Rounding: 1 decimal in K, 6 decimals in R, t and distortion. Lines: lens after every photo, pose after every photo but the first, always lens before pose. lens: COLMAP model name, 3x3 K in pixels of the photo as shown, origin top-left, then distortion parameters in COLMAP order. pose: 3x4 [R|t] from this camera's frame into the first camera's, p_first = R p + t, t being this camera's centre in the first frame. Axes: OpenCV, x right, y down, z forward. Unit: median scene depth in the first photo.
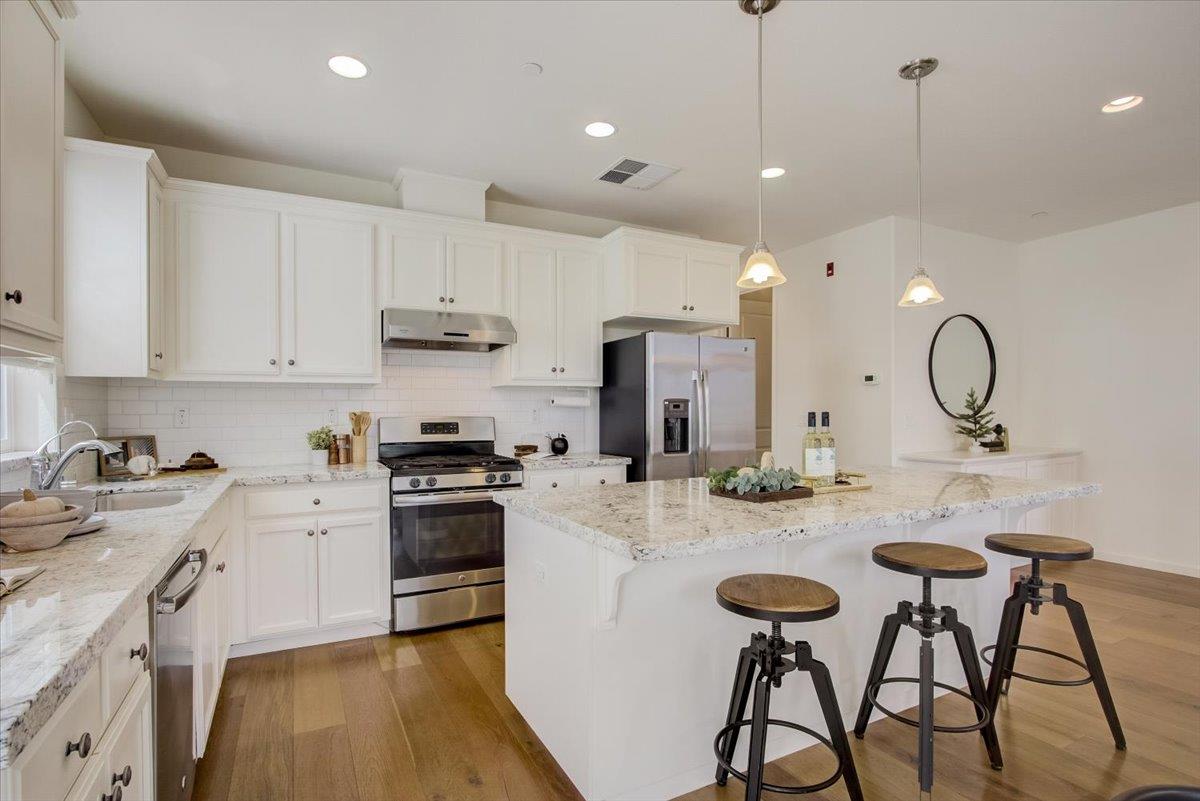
lens RADIAL K [[586.3, 0, 592.5], [0, 586.3, 402.6], [0, 0, 1]] dist [-0.015637, 0.000571]
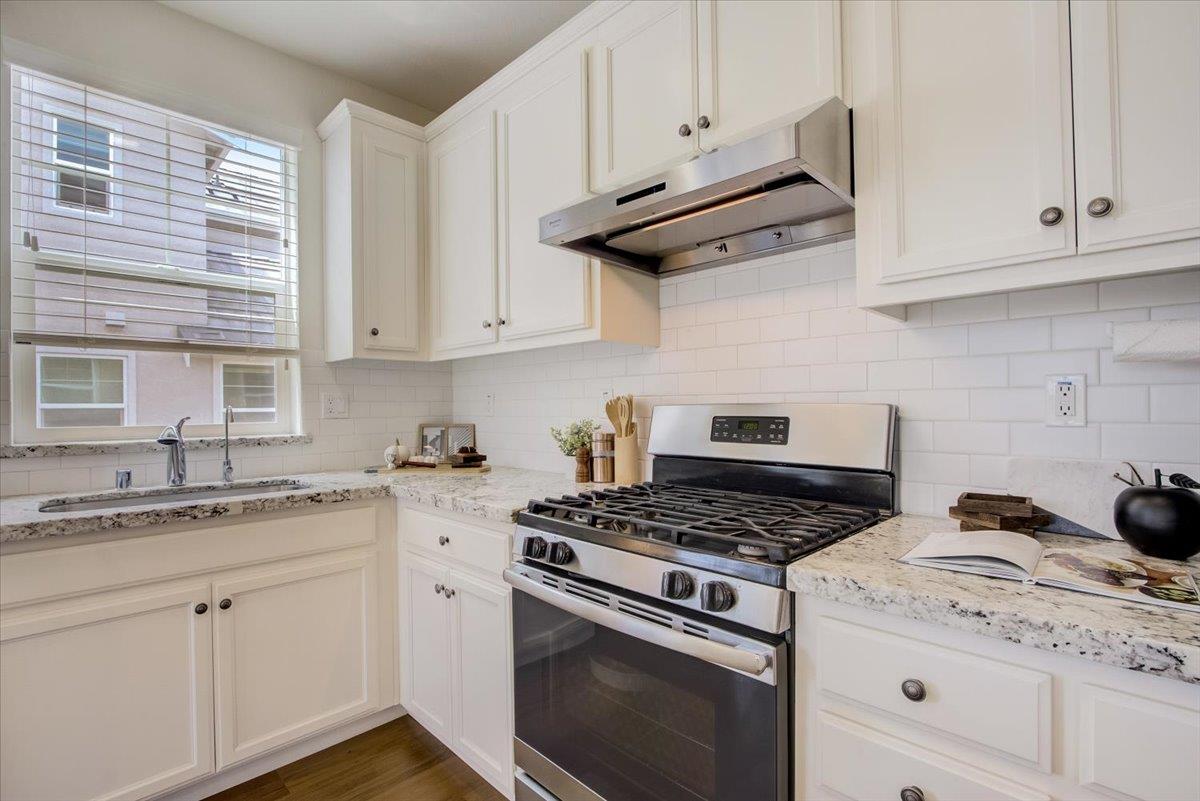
lens RADIAL K [[551.3, 0, 591.8], [0, 551.3, 408.8], [0, 0, 1]] dist [-0.023798, 0.007491]
pose [[0.303761, 0.007366, -0.952720, 0.105242], [0.018320, 0.999740, 0.013571, 0.021608], [0.952572, -0.021576, 0.303548, 0.801159]]
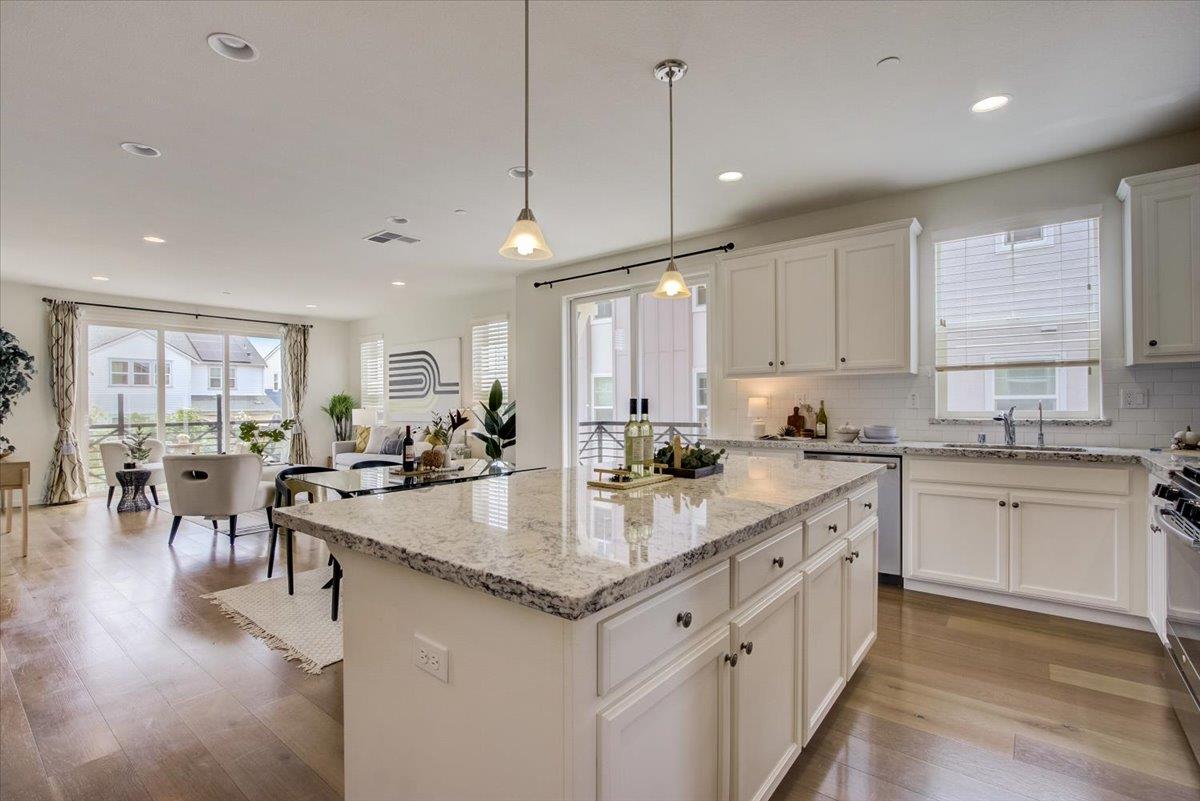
lens RADIAL K [[557.6, 0, 588.3], [0, 557.6, 405.0], [0, 0, 1]] dist [-0.011528, -0.000003]
pose [[-0.915357, 0.014097, -0.402397, 0.538004], [0.019289, 0.999775, -0.008853, 0.021804], [0.402181, -0.015866, -0.915423, 1.168089]]
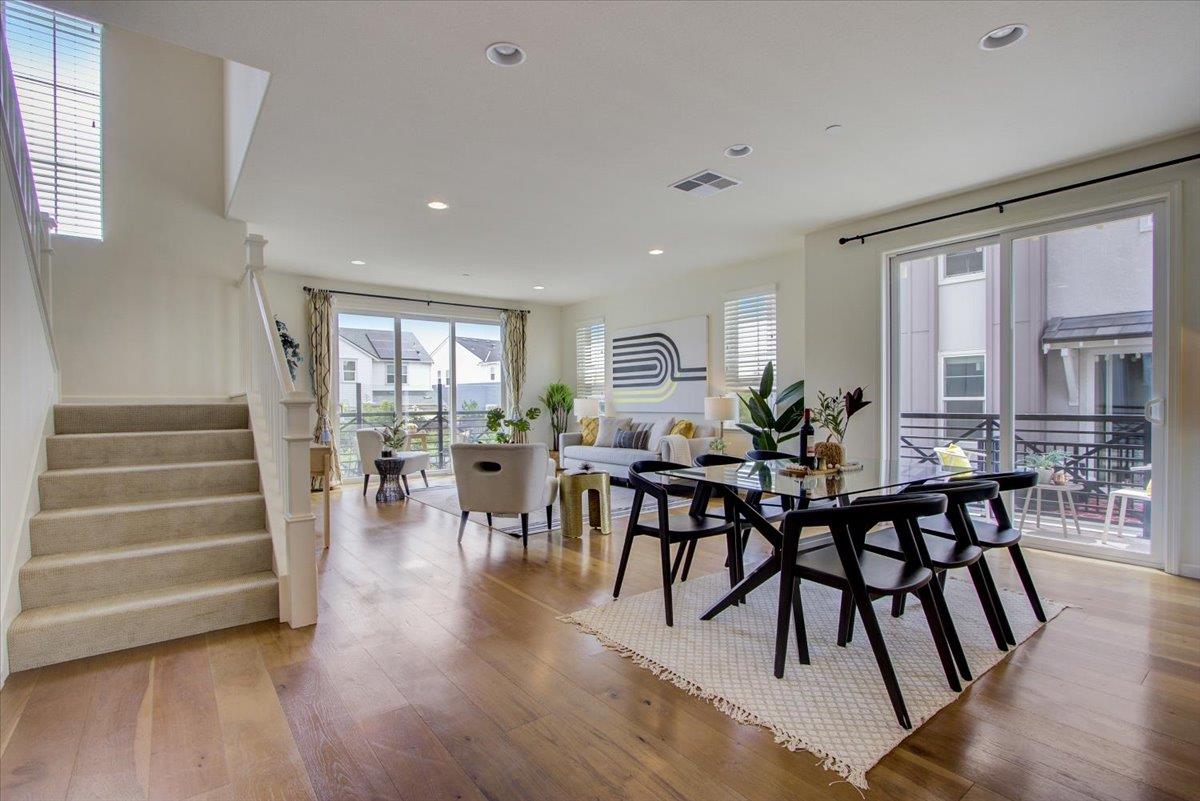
lens RADIAL K [[564.0, 0, 591.7], [0, 564.0, 410.3], [0, 0, 1]] dist [-0.015271, 0.000130]
pose [[-0.983417, 0.015495, -0.180696, 0.859675], [0.015110, 0.999880, 0.003502, 0.039504], [0.180728, 0.000714, -0.983533, 0.792833]]
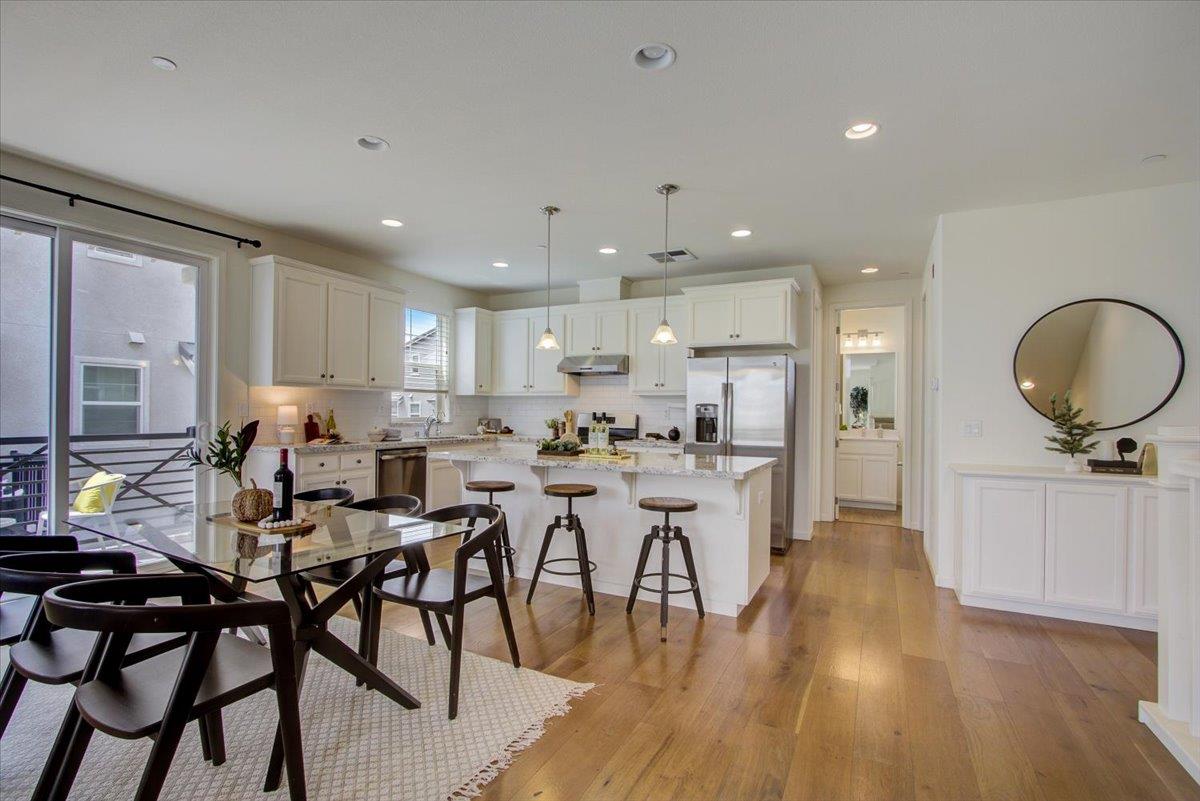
lens RADIAL K [[551.3, 0, 591.8], [0, 551.3, 408.8], [0, 0, 1]] dist [-0.023798, 0.007491]
pose [[0.580765, 0.011746, -0.813986, 1.123748], [-0.004096, 0.999925, 0.011506, -0.009254], [0.814061, -0.003348, 0.580770, 0.001699]]
